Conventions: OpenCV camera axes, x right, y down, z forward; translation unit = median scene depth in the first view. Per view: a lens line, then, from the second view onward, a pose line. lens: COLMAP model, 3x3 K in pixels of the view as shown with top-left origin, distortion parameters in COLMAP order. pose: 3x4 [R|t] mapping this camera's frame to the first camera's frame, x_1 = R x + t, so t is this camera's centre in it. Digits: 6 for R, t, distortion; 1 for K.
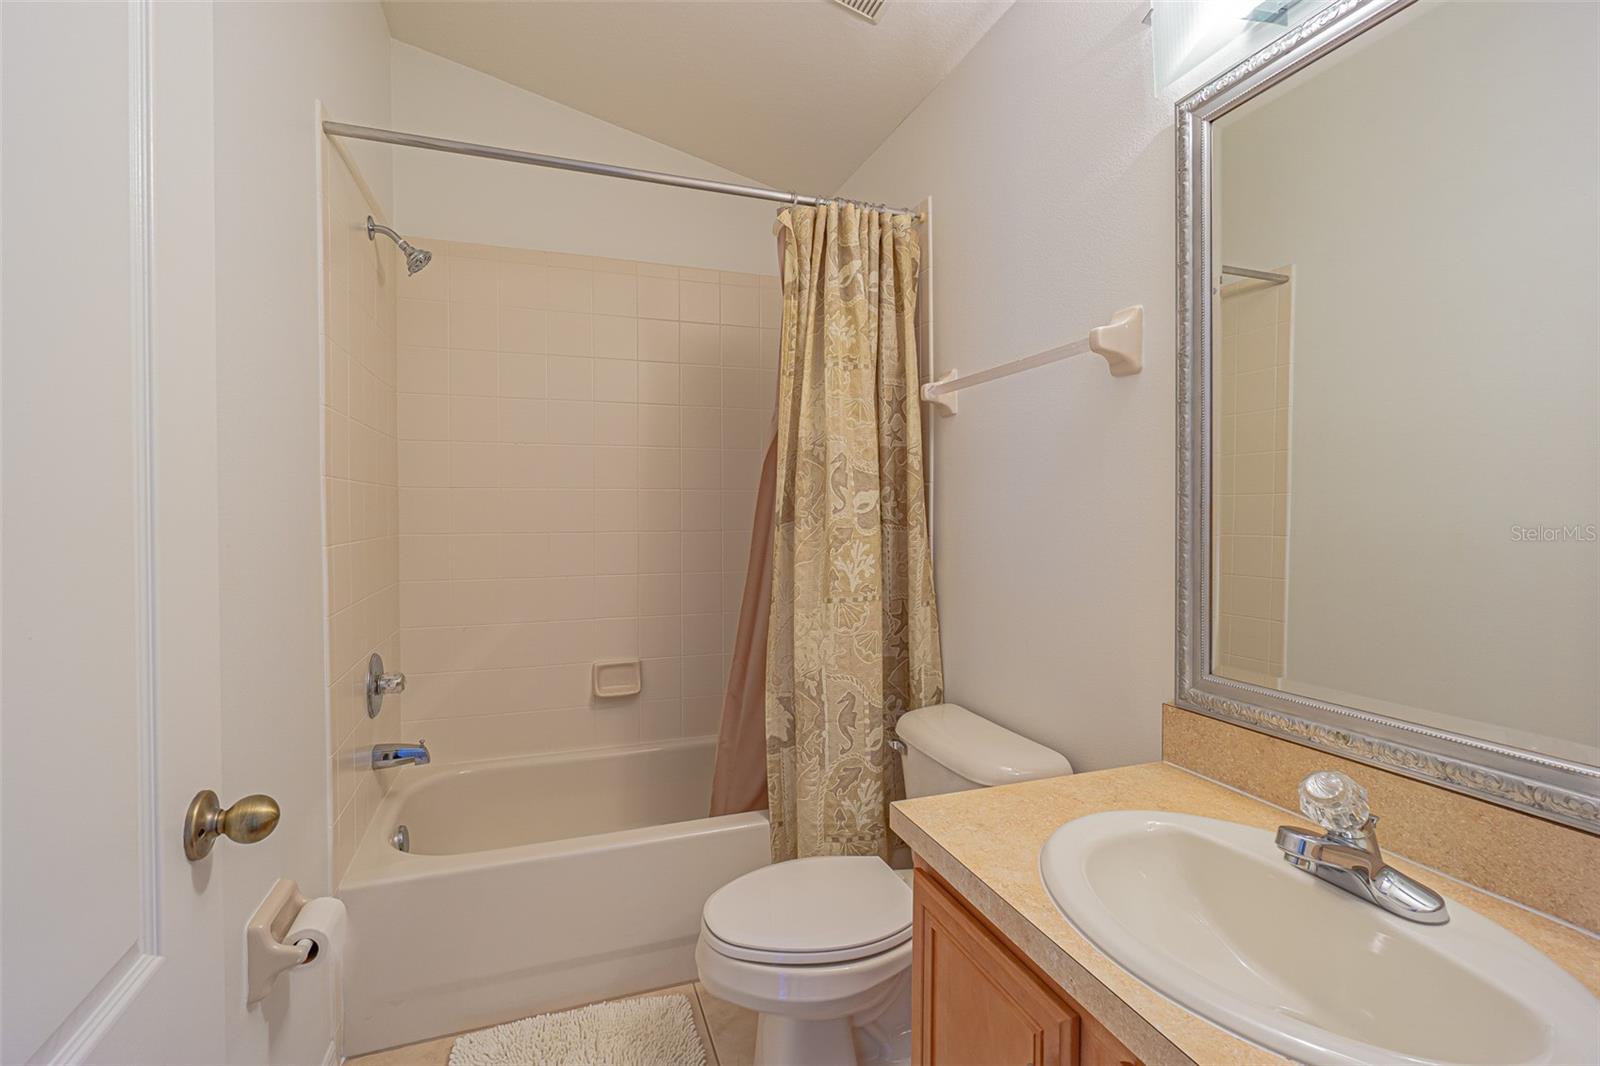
lens RADIAL K [[701.8, 0, 795.3], [0, 701.8, 506.7], [0, 0, 1]] dist [0.028886, 0.000326]
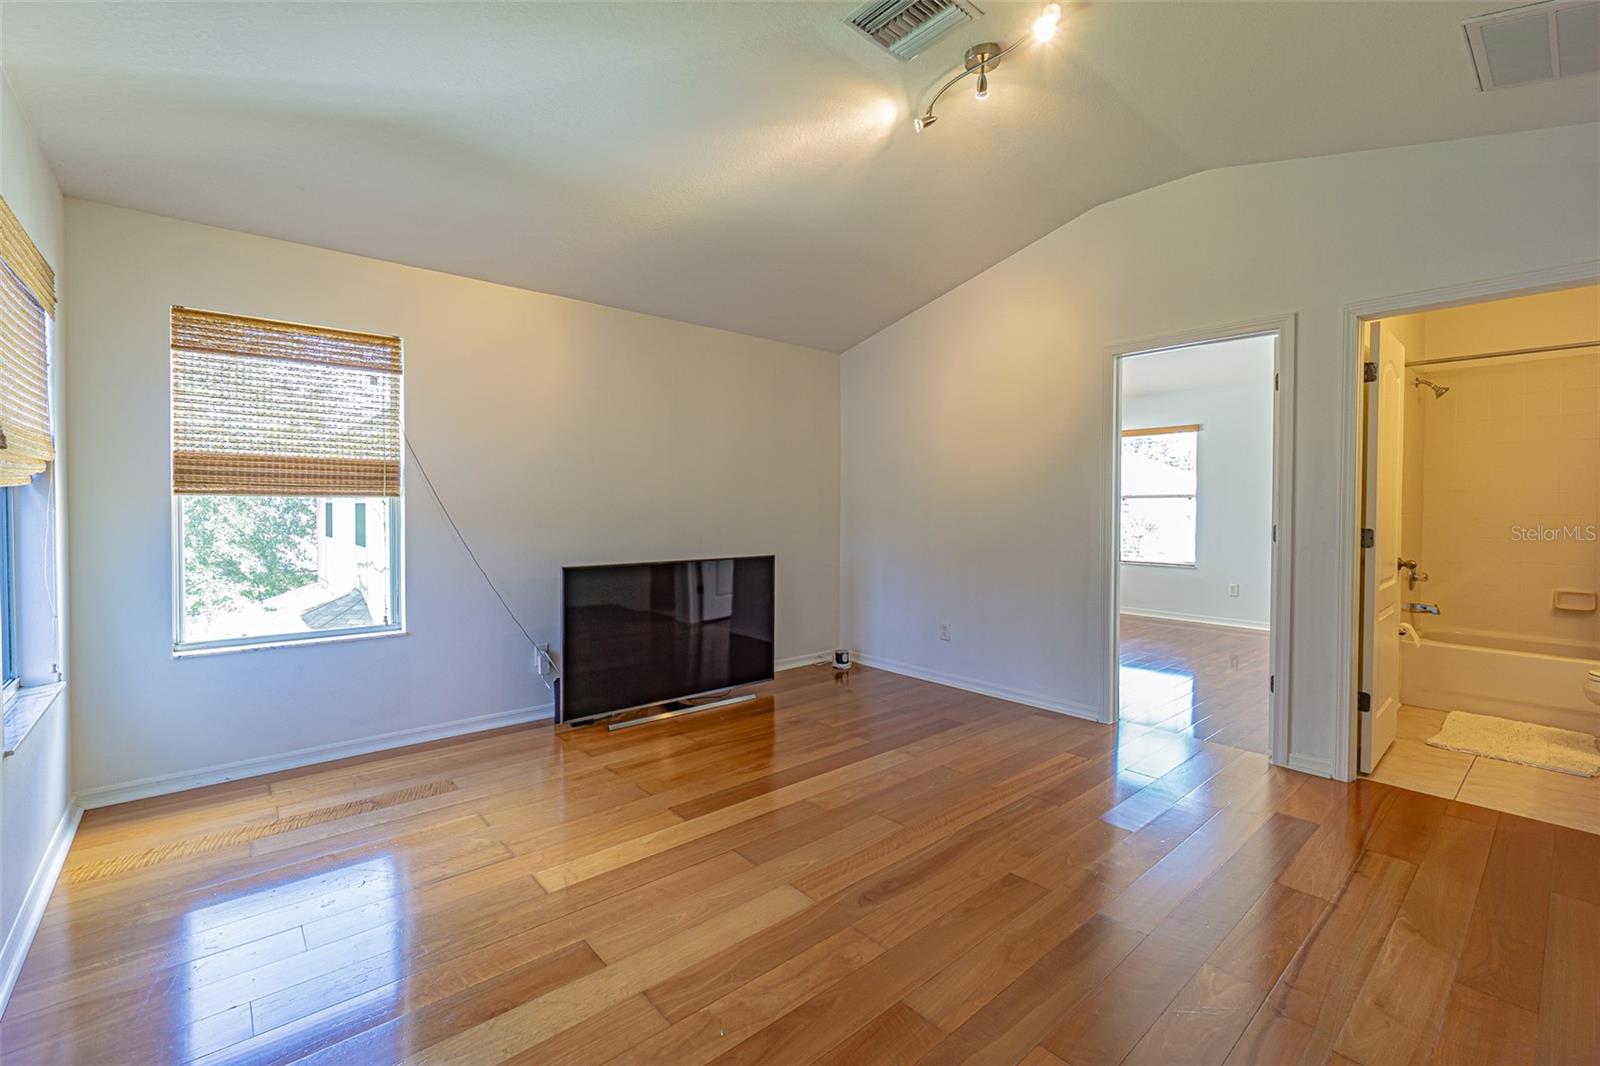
lens RADIAL K [[681.9, 0, 780.8], [0, 681.9, 518.4], [0, 0, 1]] dist [-0.002681, -0.000165]
pose [[0.349689, 0.024278, -0.936551, 1.218097], [0.000373, 0.999660, 0.026053, 0.007219], [0.936866, -0.009459, 0.349562, -2.730723]]
